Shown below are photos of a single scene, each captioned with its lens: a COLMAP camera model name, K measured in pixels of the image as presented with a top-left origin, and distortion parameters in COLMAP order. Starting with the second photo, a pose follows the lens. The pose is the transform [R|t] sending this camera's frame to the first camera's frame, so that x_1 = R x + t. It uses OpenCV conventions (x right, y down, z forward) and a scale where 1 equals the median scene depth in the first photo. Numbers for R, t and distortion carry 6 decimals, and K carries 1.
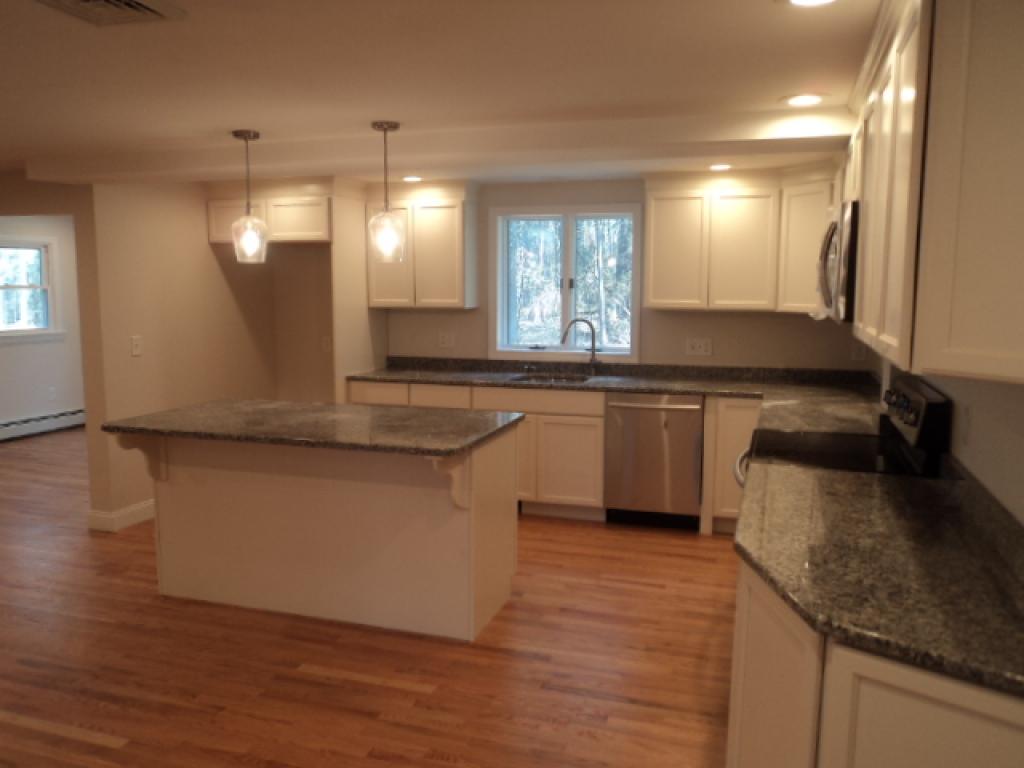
lens RADIAL K [[828.4, 0, 512.0], [0, 828.4, 384.0], [0, 0, 1]] dist [-0.006854, -0.009382]
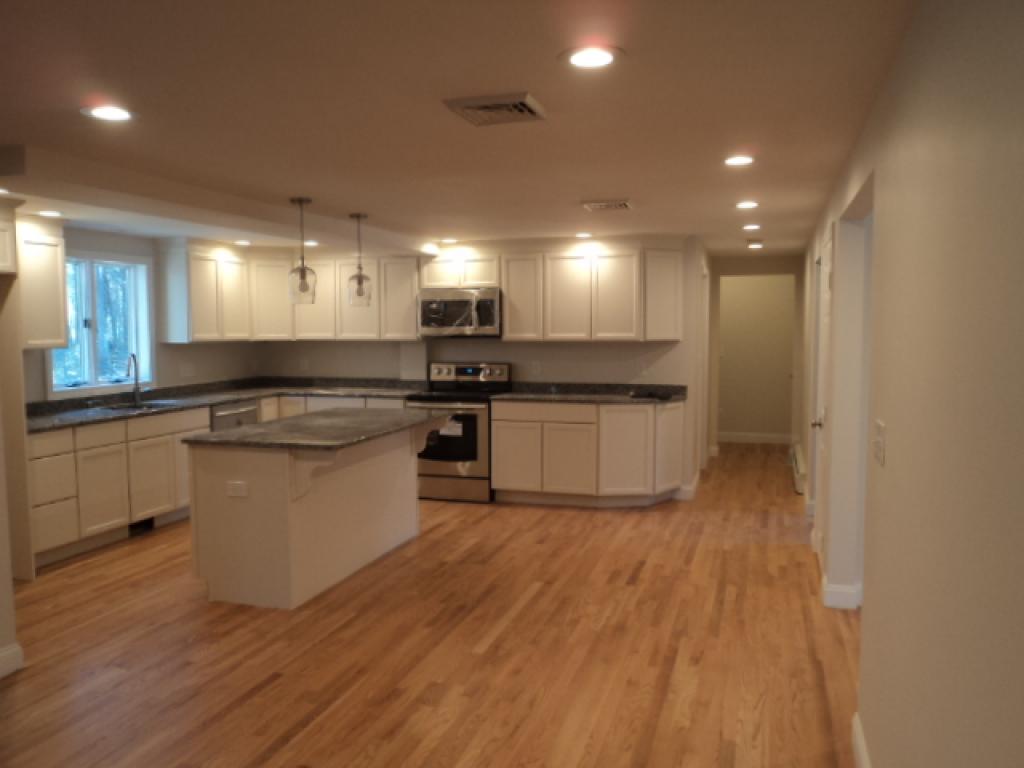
lens RADIAL K [[828.4, 0, 512.0], [0, 828.4, 384.0], [0, 0, 1]] dist [-0.006854, -0.009382]
pose [[-0.026483, -0.076275, 0.996735, -1.169694], [0.121299, 0.989472, 0.078942, -0.069277], [-0.992263, 0.122994, -0.016952, 0.548286]]
